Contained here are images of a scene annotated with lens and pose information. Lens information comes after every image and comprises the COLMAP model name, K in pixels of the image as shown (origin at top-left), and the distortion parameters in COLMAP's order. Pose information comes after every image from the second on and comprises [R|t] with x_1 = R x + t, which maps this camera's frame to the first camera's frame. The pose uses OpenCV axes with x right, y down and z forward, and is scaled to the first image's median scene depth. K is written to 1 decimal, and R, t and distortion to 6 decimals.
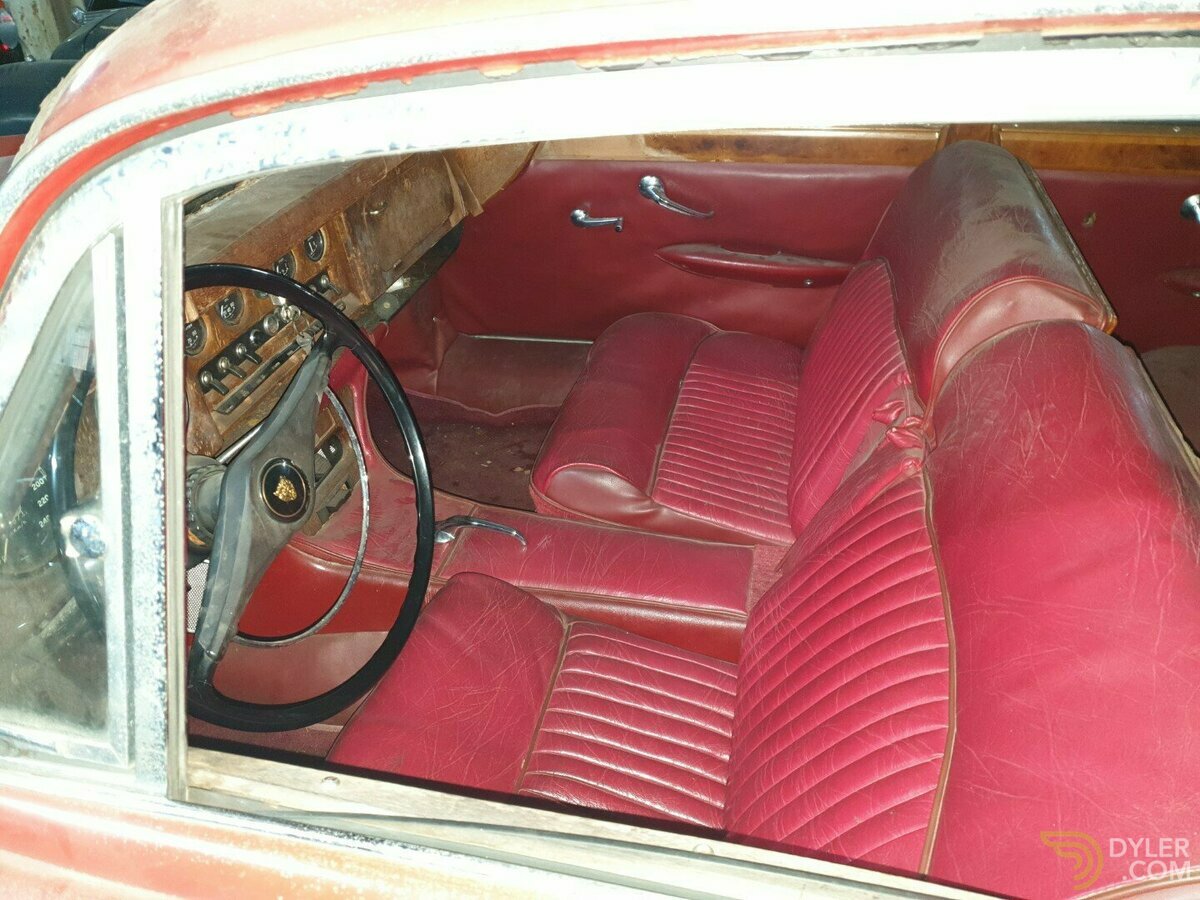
lens RADIAL K [[923.8, 0, 607.6], [0, 923.8, 485.8], [0, 0, 1]] dist [0.121525, -0.203514]
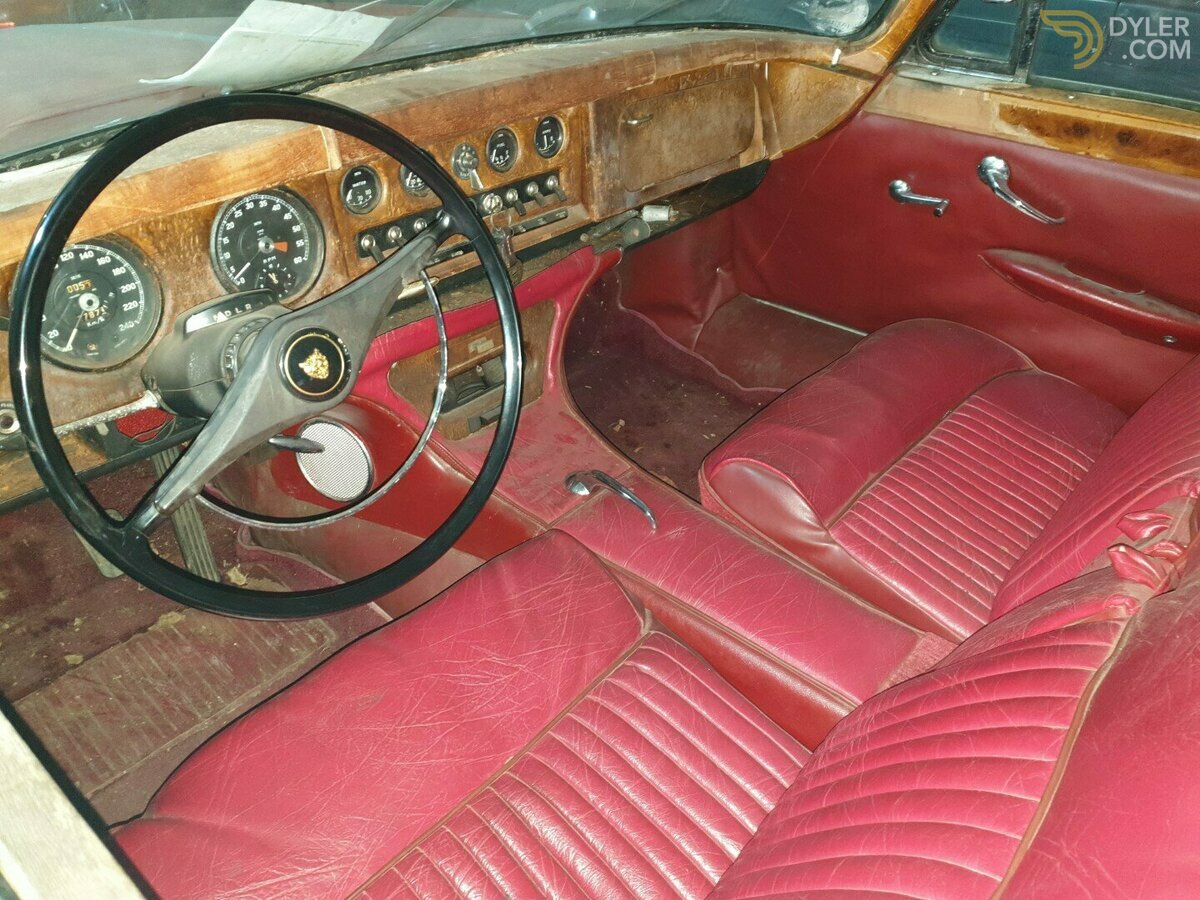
lens RADIAL K [[923.8, 0, 607.6], [0, 923.8, 485.8], [0, 0, 1]] dist [0.121525, -0.203514]
pose [[0.880196, 0.329583, -0.341511, 0.137450], [-0.320091, 0.943514, 0.085570, -0.029810], [0.350423, 0.033996, 0.935974, 0.151087]]
